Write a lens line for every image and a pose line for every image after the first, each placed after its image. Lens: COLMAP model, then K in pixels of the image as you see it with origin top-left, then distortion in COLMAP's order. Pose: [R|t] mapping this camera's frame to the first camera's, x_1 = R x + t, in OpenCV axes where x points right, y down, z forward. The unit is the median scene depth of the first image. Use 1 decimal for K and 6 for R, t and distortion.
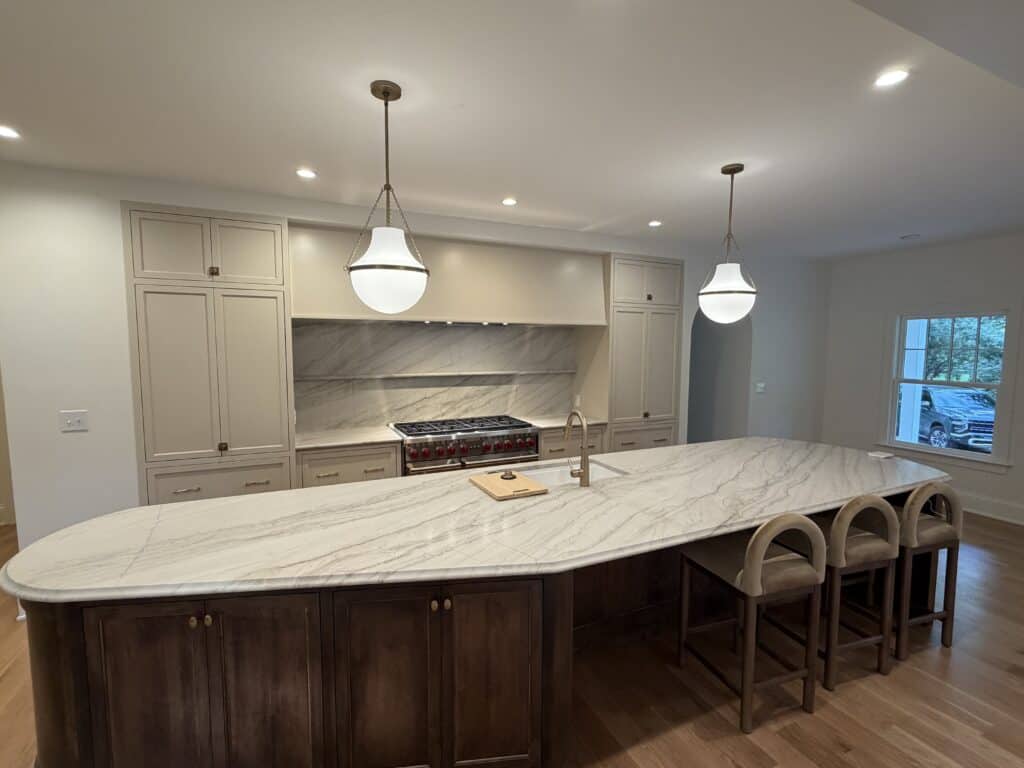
lens RADIAL K [[476.6, 0, 511.2], [0, 476.6, 385.5], [0, 0, 1]] dist [-0.000404, 0.000058]
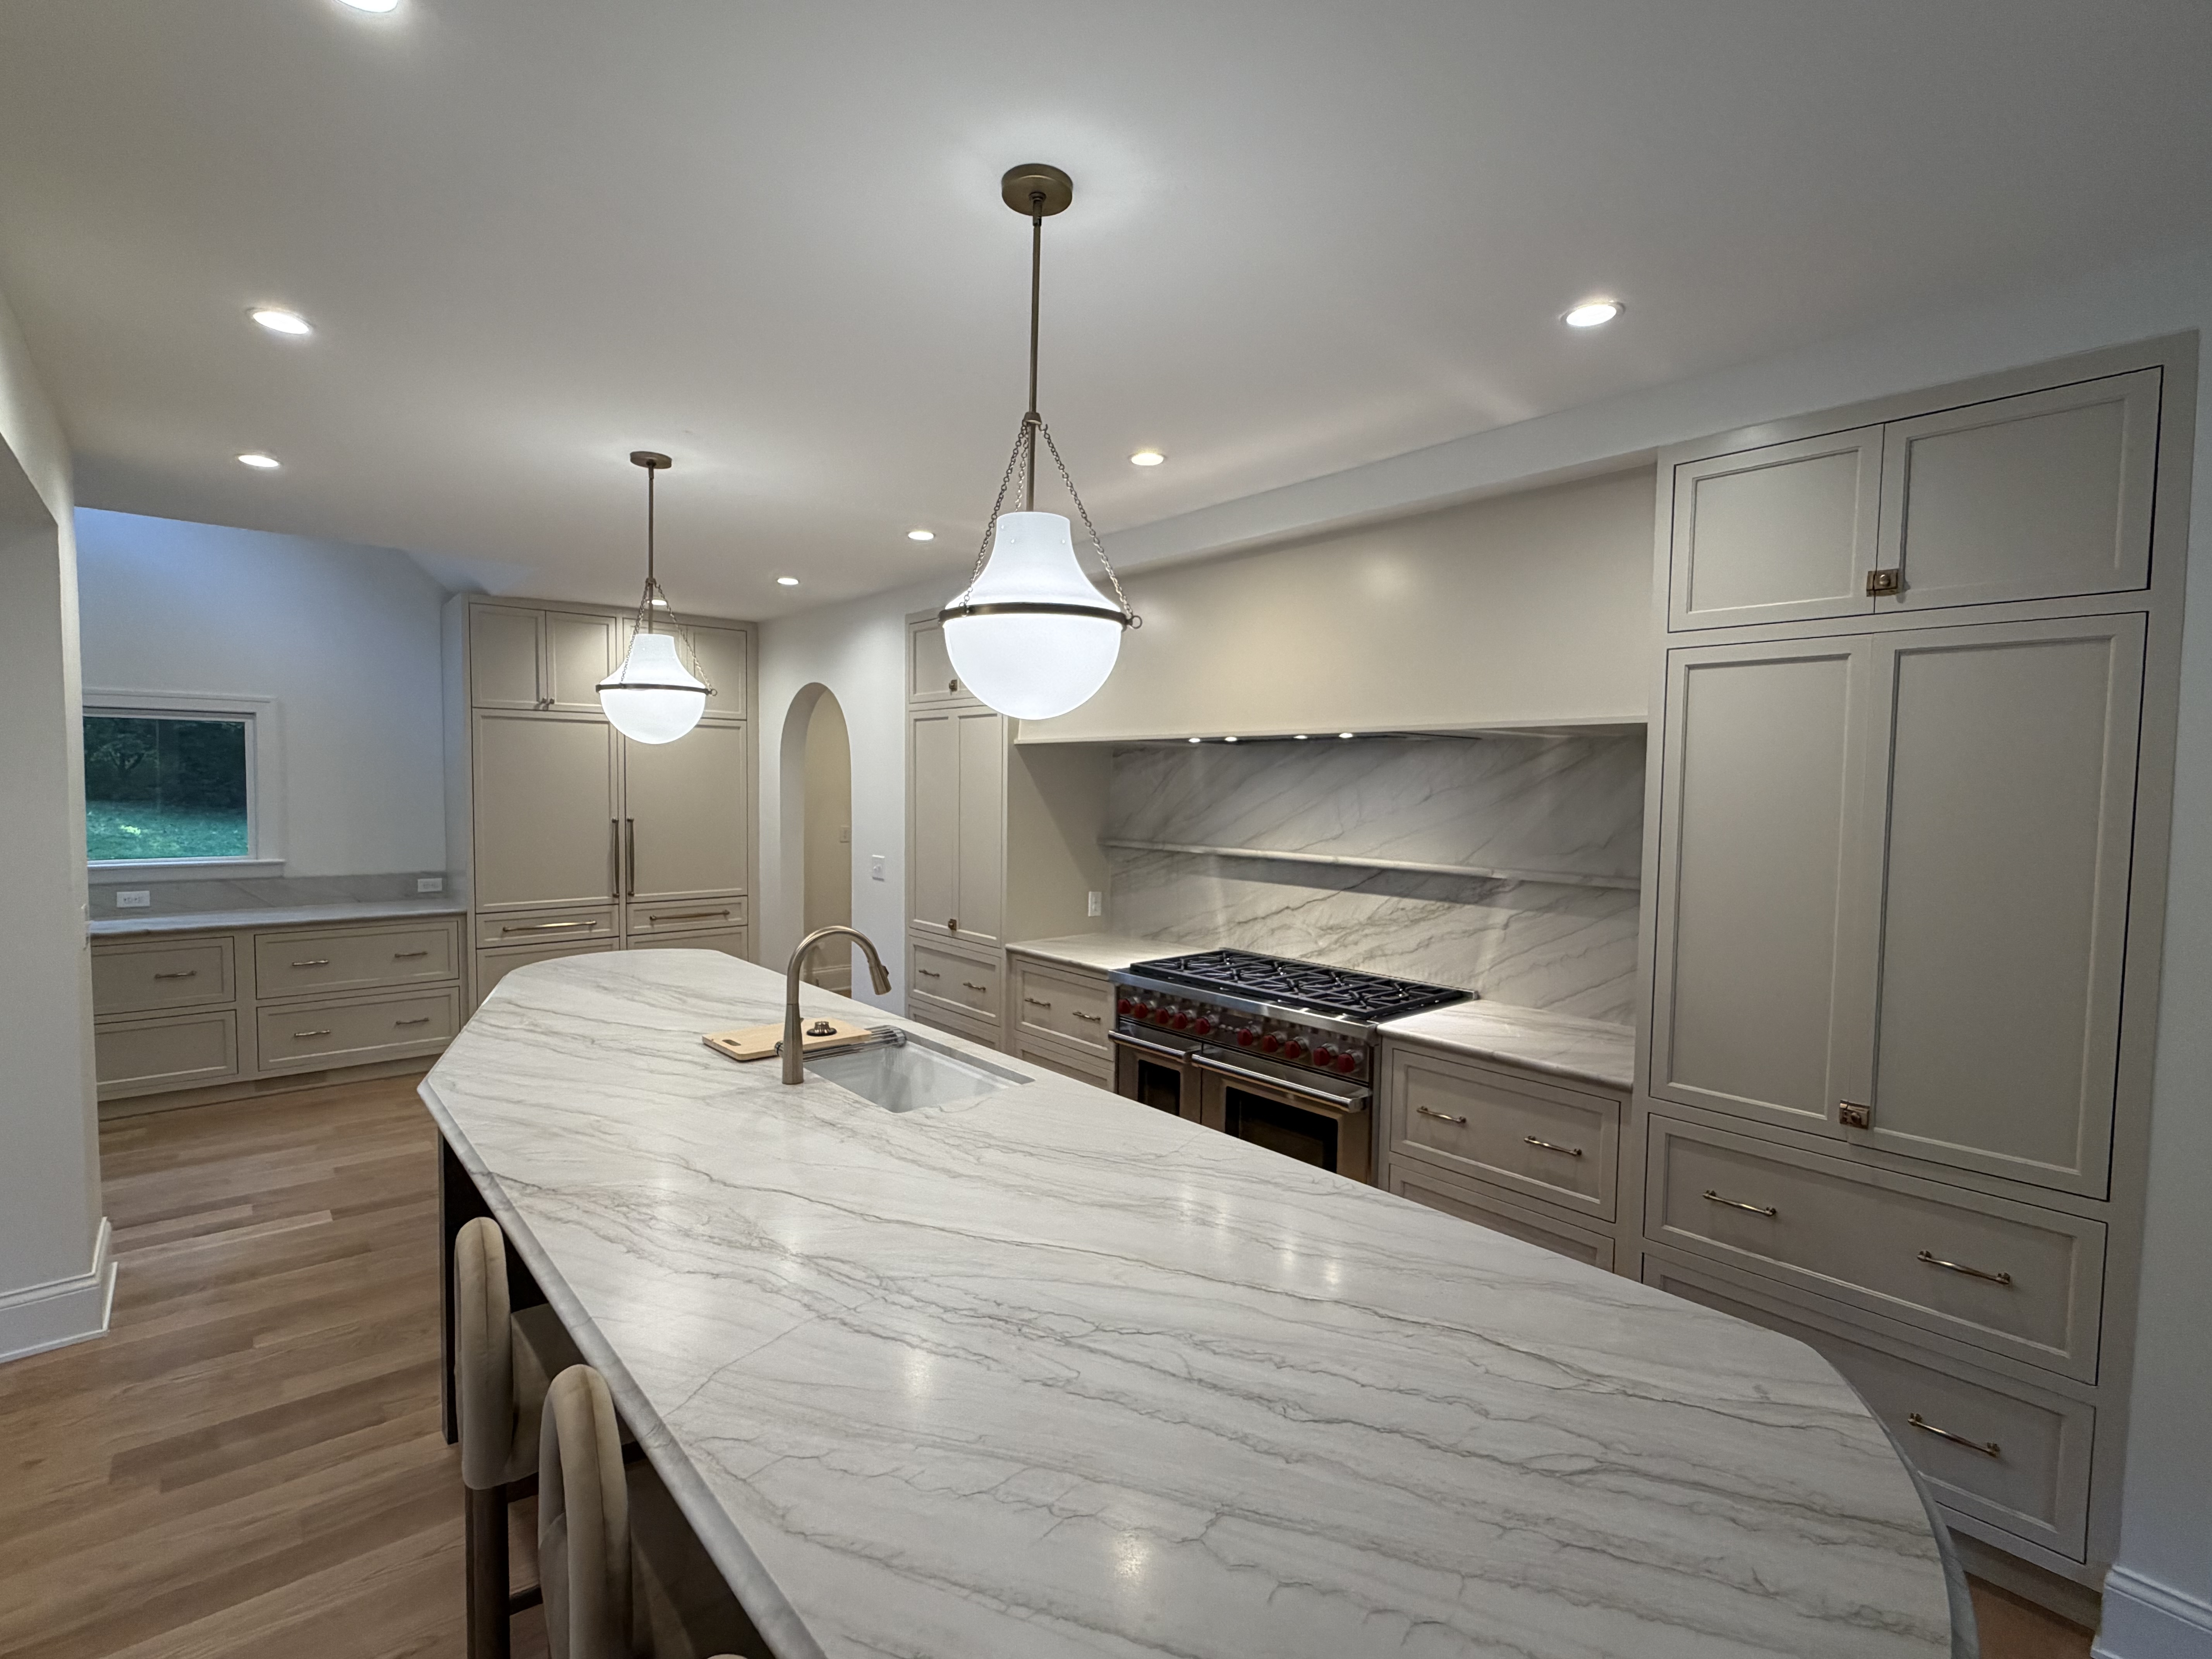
lens RADIAL K [[1029.6, 0, 1102.3], [0, 1029.6, 828.1], [0, 0, 1]] dist [-0.000404, 0.000058]
pose [[0.266541, 0.046187, -0.962716, 0.712561], [-0.090689, 0.995622, 0.022658, -0.055370], [0.959548, 0.081268, 0.269563, 0.584276]]
